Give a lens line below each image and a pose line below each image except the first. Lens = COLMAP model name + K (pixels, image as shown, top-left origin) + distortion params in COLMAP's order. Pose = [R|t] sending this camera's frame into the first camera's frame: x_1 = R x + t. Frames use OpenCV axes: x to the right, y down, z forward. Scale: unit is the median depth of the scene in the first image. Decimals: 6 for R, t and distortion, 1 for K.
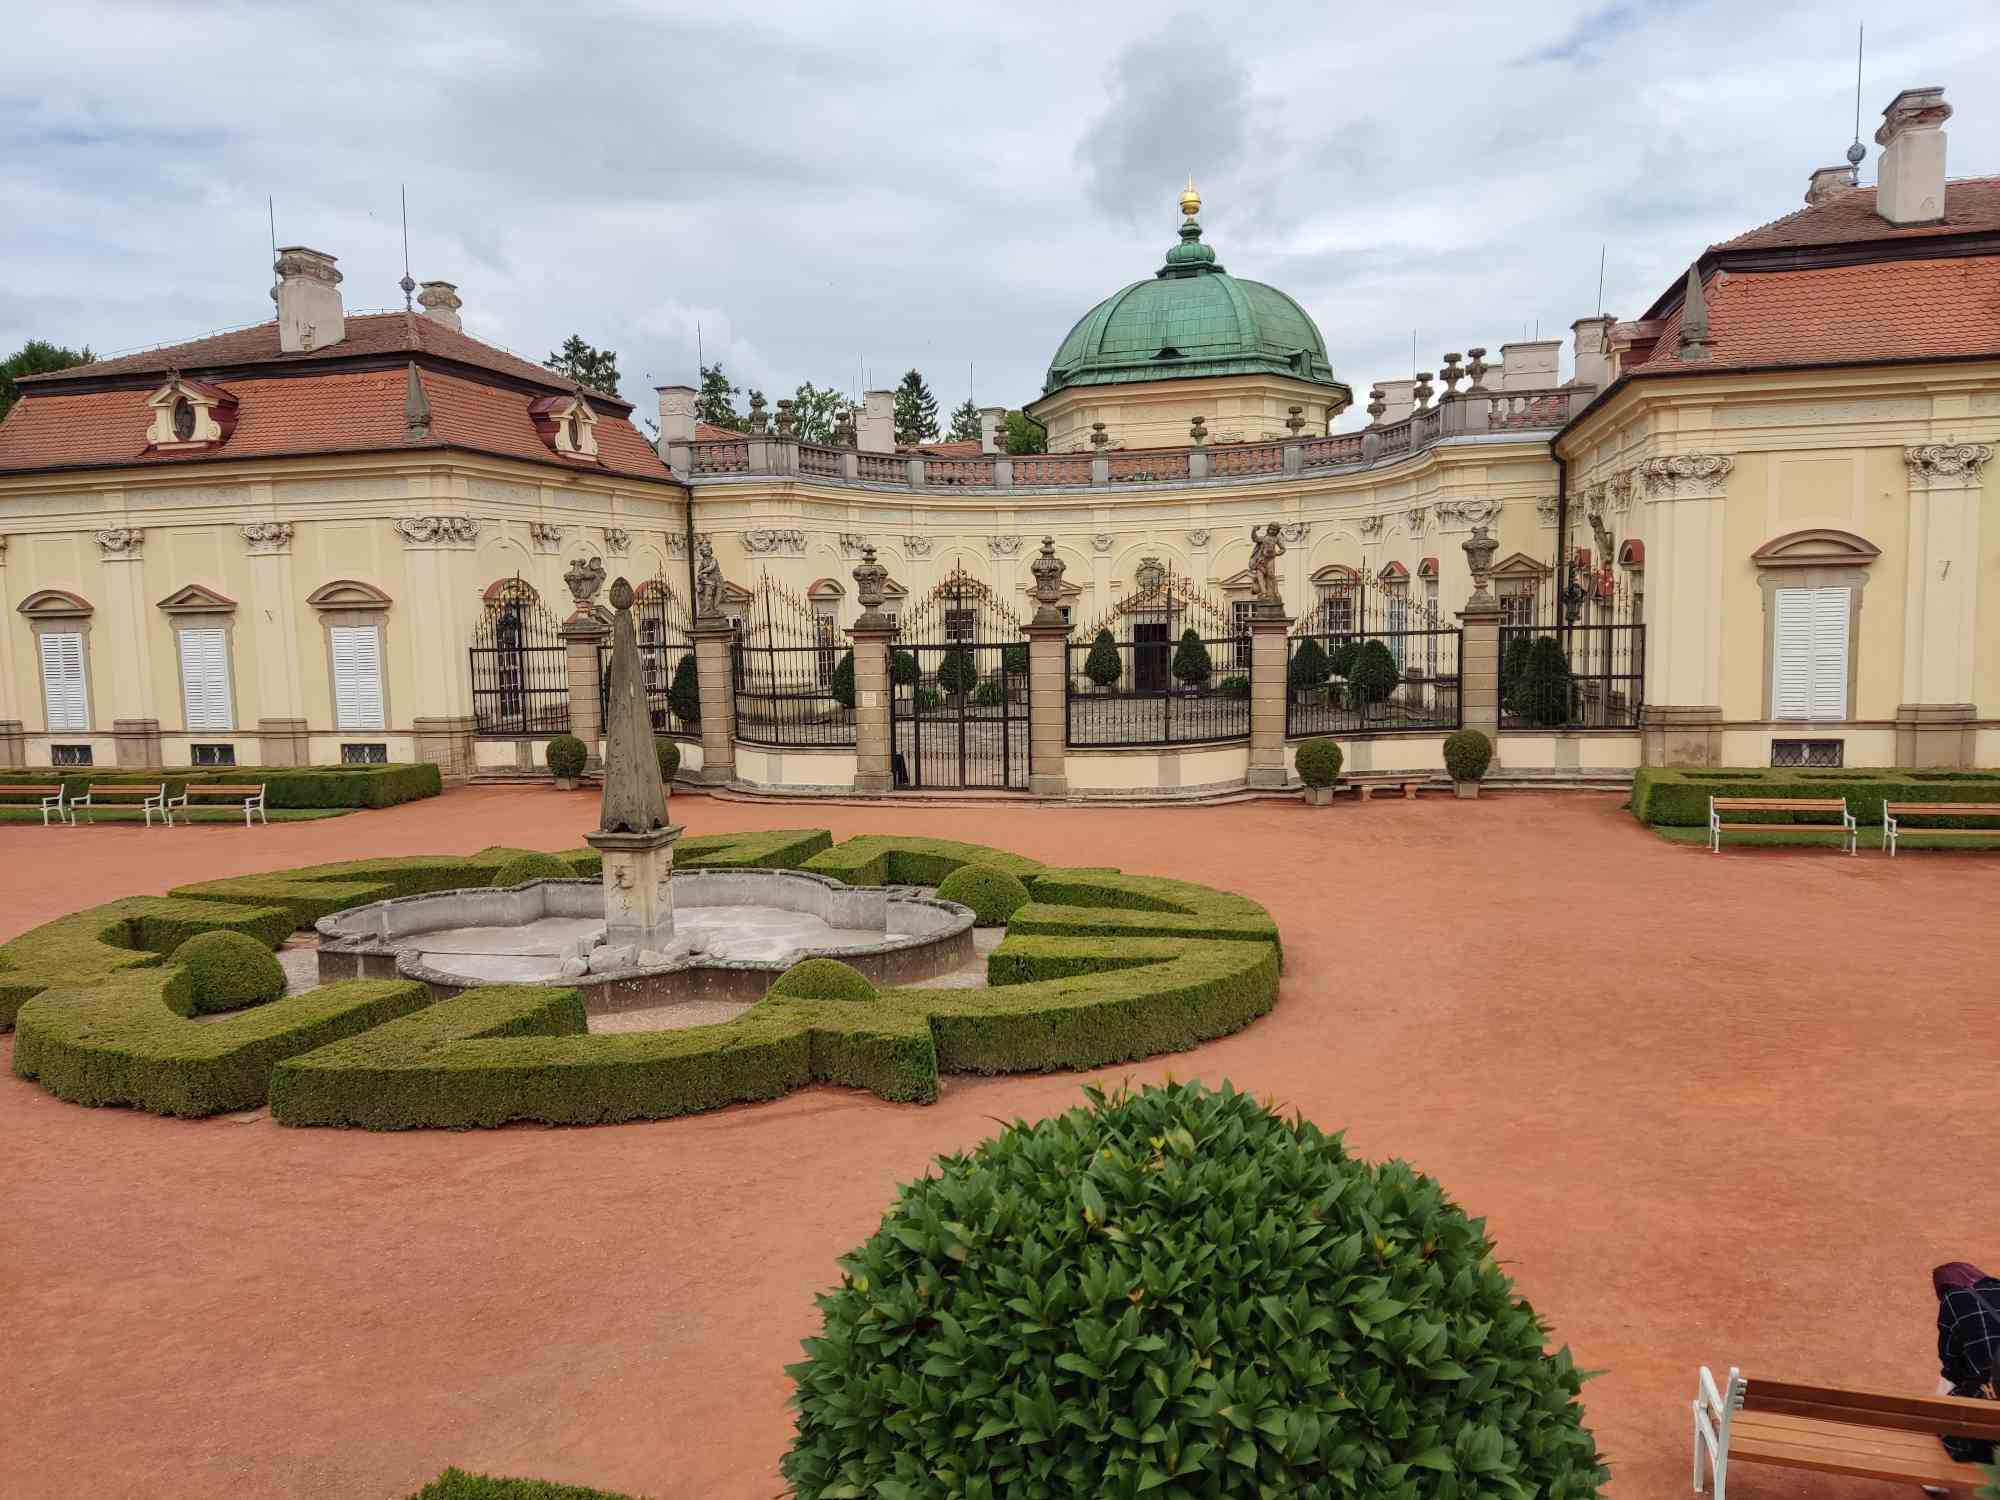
lens RADIAL K [[1492.7, 0, 991.8], [0, 1492.7, 793.9], [0, 0, 1]] dist [0.099567, -0.110233]
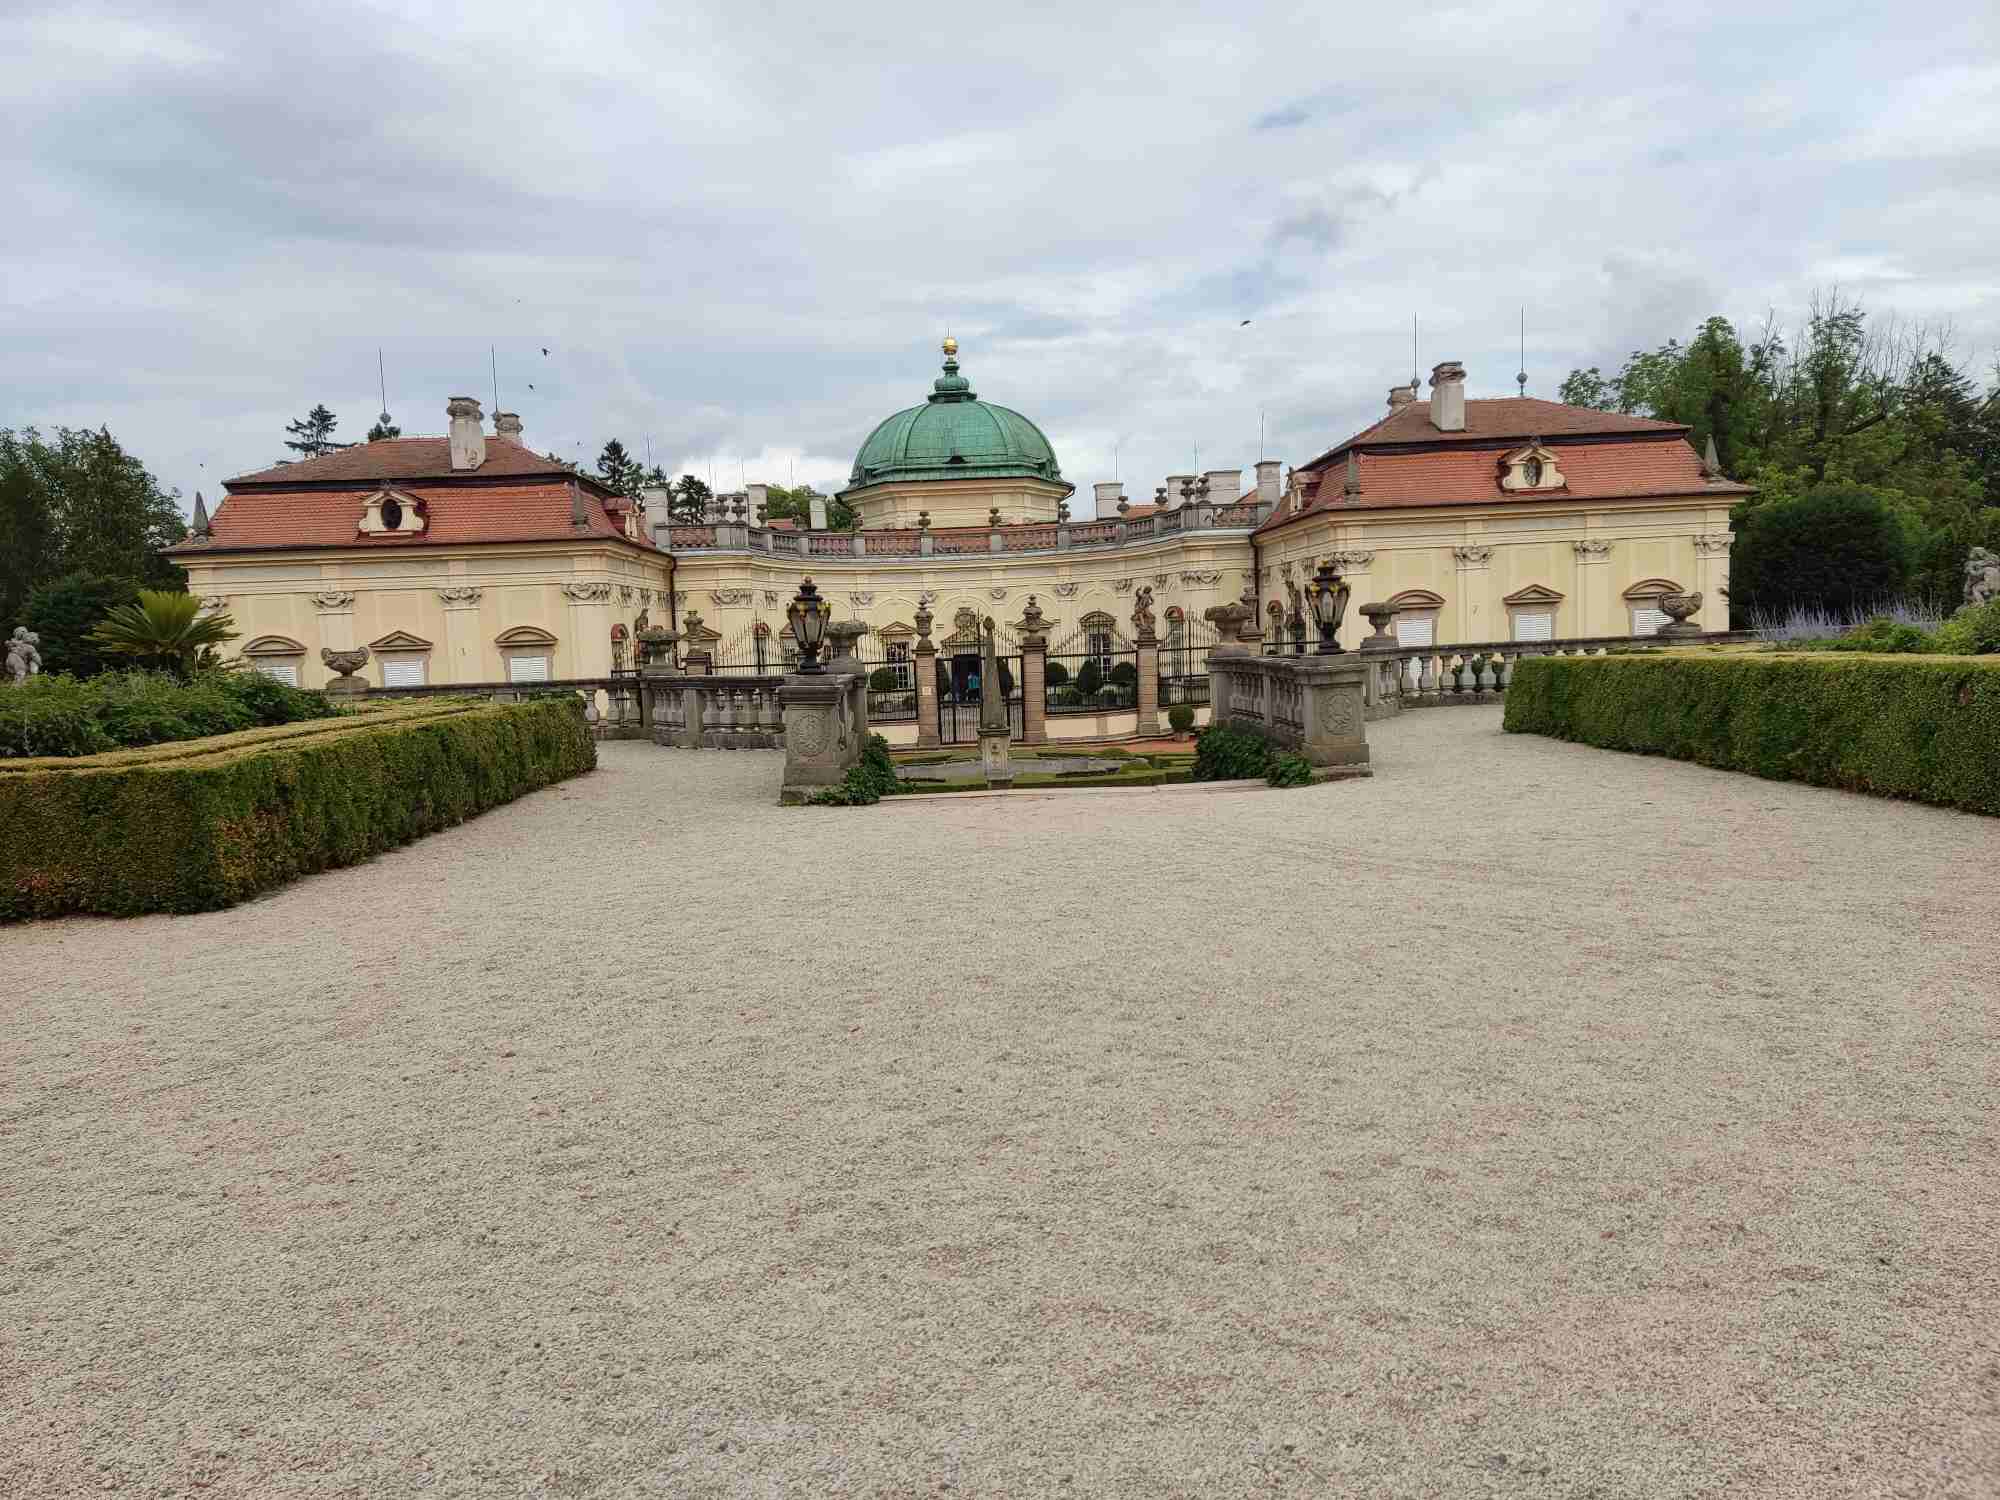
lens RADIAL K [[1493.3, 0, 993.8], [0, 1493.3, 834.0], [0, 0, 1]] dist [0.067948, -0.002456]
pose [[0.958918, -0.049912, 0.279258, -0.392075], [0.051690, 0.998663, 0.001001, 0.080854], [-0.278935, 0.013475, 0.960216, -0.515687]]
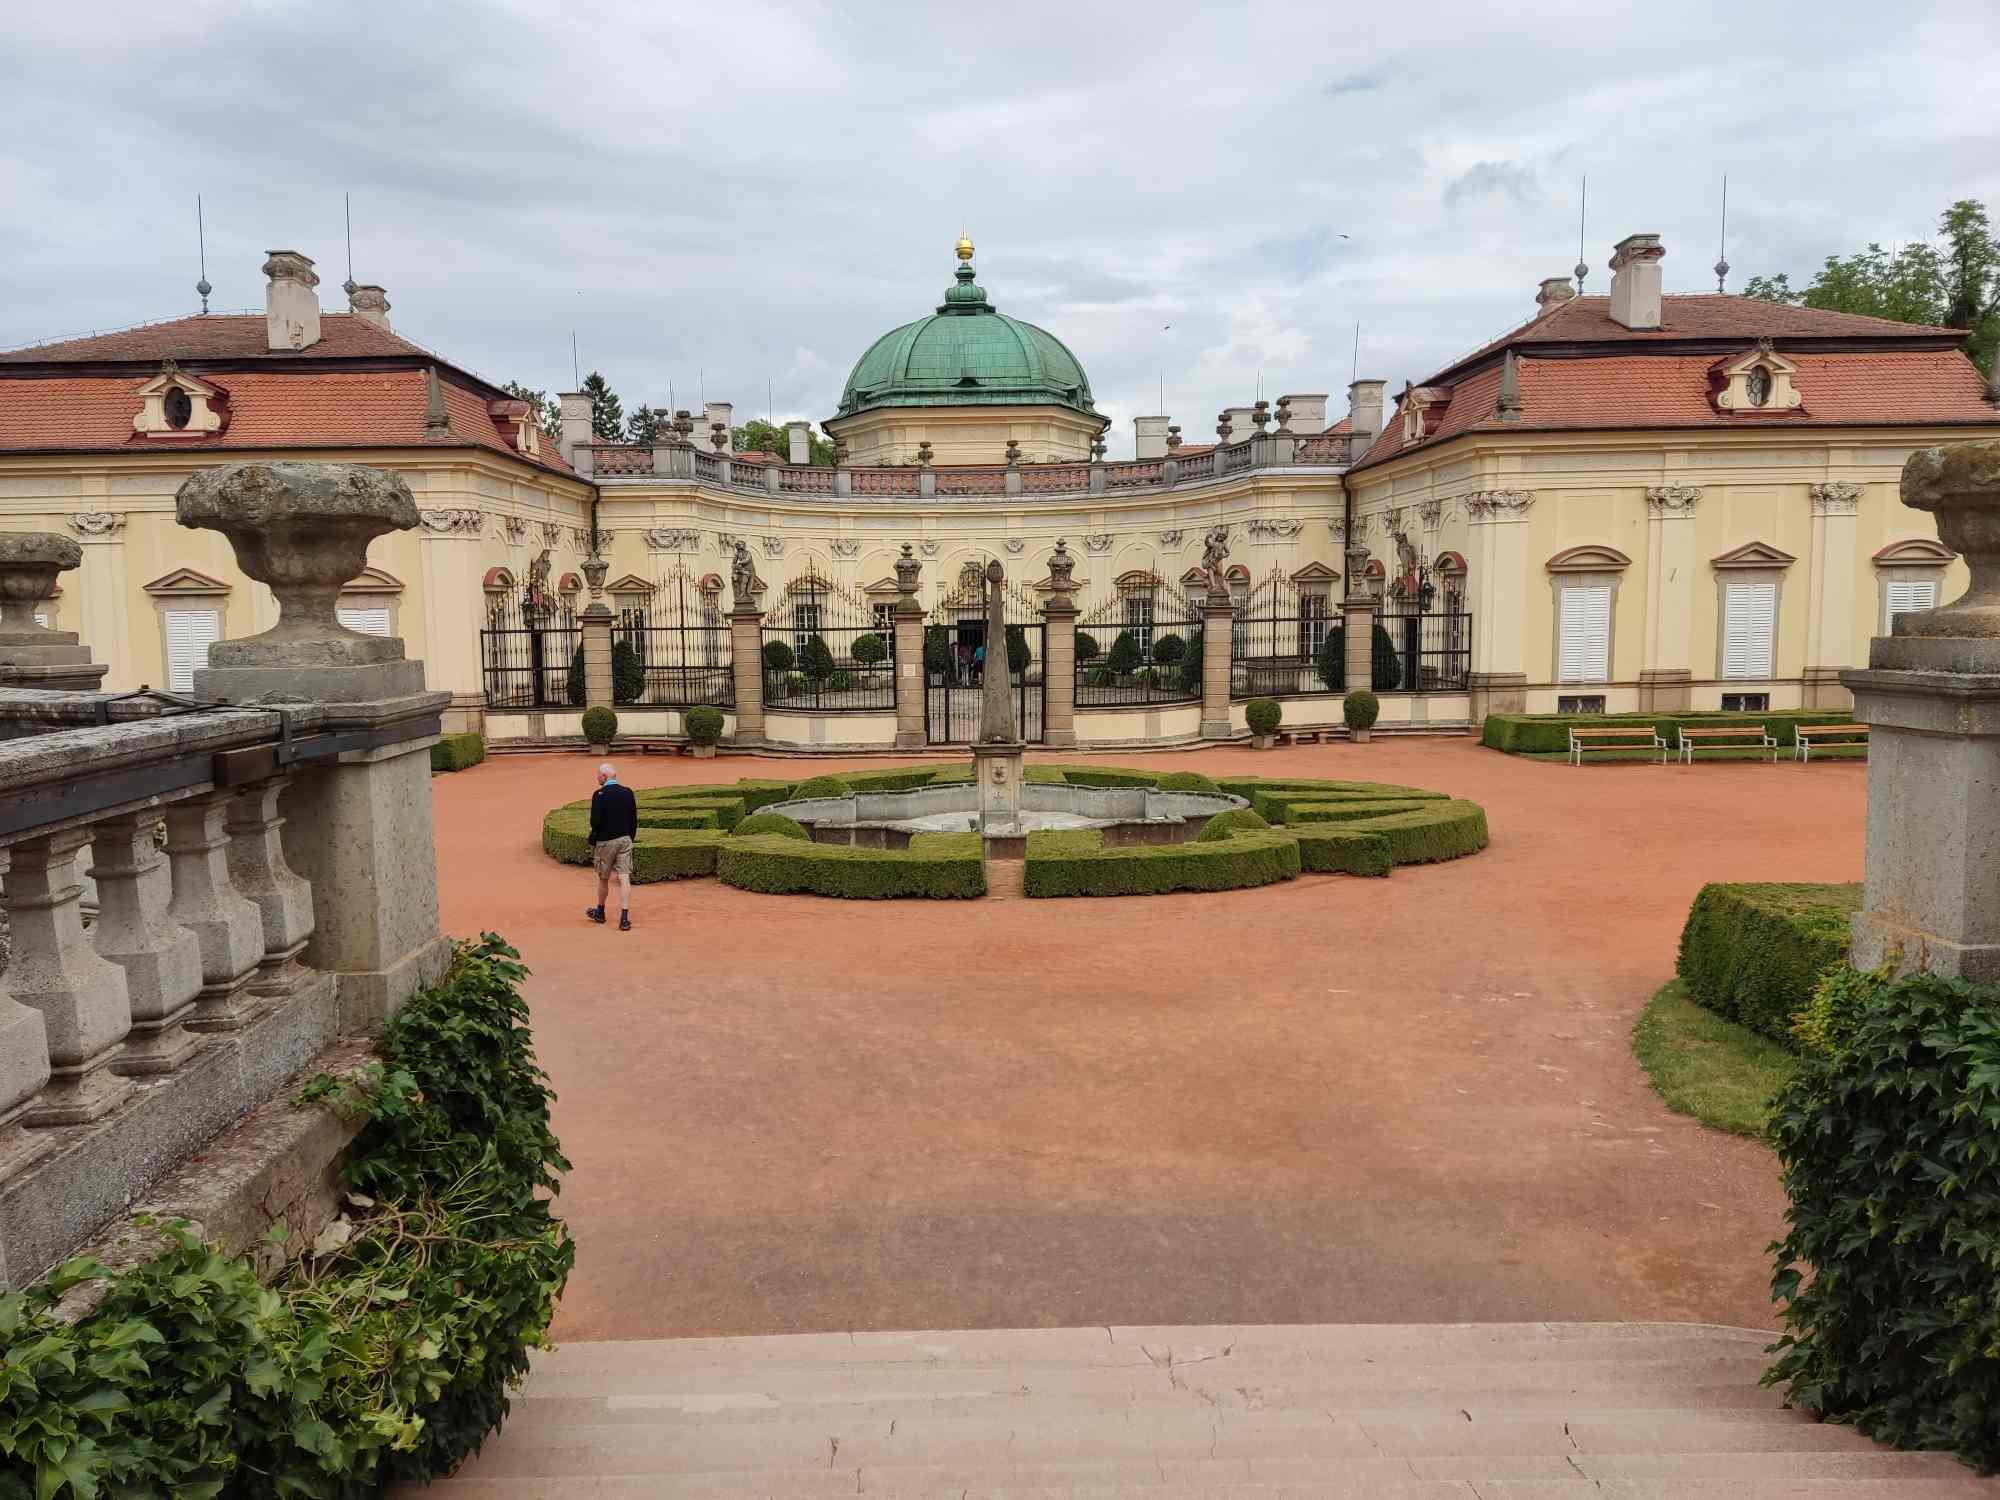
lens RADIAL K [[1492.7, 0, 991.8], [0, 1492.7, 793.9], [0, 0, 1]] dist [0.099567, -0.110233]
pose [[0.962601, -0.024438, 0.269817, -0.277423], [0.026287, 0.999649, -0.003238, 0.033991], [-0.269644, 0.010210, 0.962906, -0.145219]]
